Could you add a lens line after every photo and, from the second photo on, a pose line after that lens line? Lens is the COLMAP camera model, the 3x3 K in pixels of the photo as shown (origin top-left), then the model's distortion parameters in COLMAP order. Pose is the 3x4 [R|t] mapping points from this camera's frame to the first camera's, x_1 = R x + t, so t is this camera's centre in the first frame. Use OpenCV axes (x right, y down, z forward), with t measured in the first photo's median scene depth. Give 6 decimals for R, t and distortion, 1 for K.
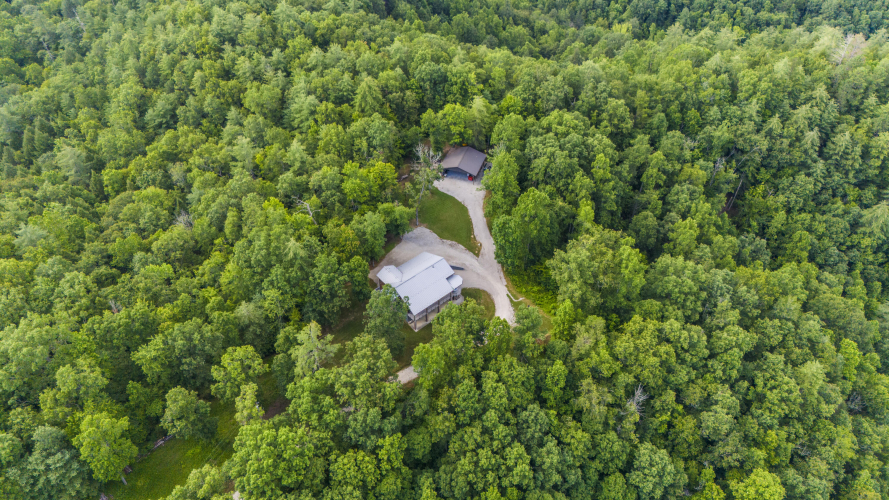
lens RADIAL K [[650.9, 0, 444.5], [0, 650.9, 250.0], [0, 0, 1]] dist [0.083149, -0.081646]
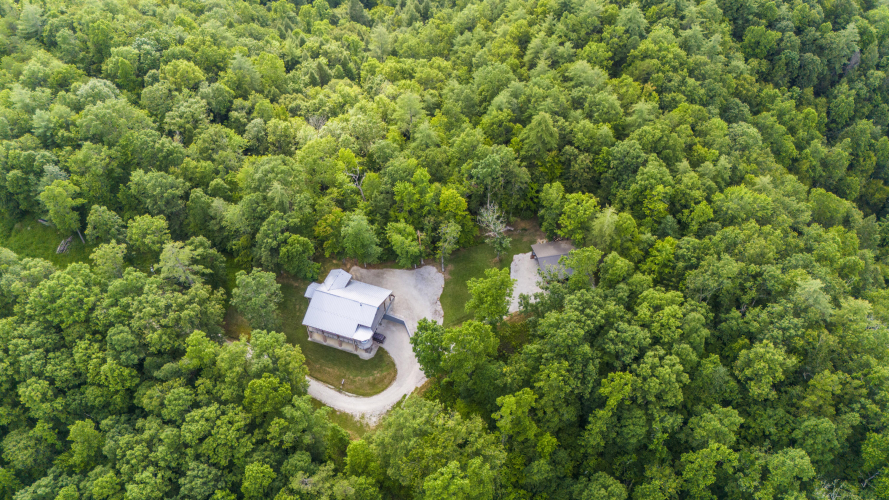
lens RADIAL K [[650.9, 0, 444.5], [0, 650.9, 250.0], [0, 0, 1]] dist [0.083149, -0.081646]
pose [[0.496282, 0.653693, -0.571305, 0.450178], [-0.603172, 0.732923, 0.314654, -0.341955], [0.624410, 0.188437, 0.758026, 0.322302]]
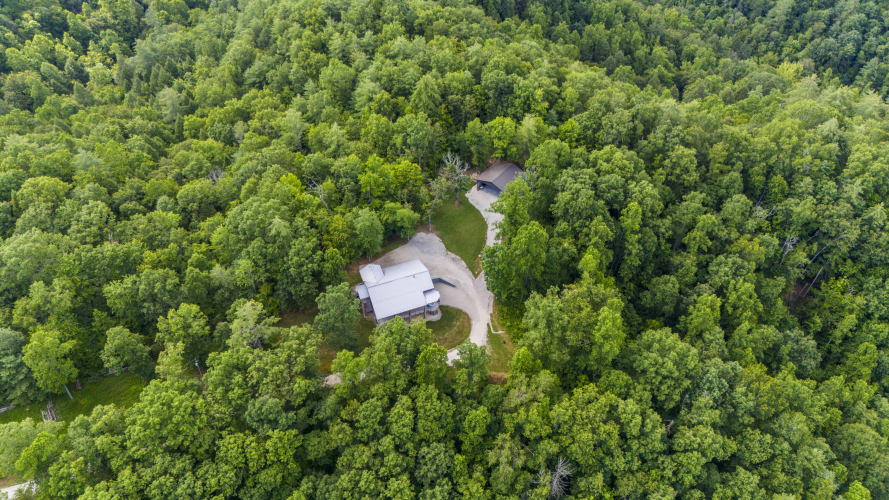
lens RADIAL K [[650.9, 0, 444.5], [0, 650.9, 250.0], [0, 0, 1]] dist [0.083149, -0.081646]
pose [[0.942946, 0.239881, -0.230890, 0.214030], [-0.236092, 0.970719, 0.044329, -0.059613], [0.234763, 0.012711, 0.971970, 0.047784]]
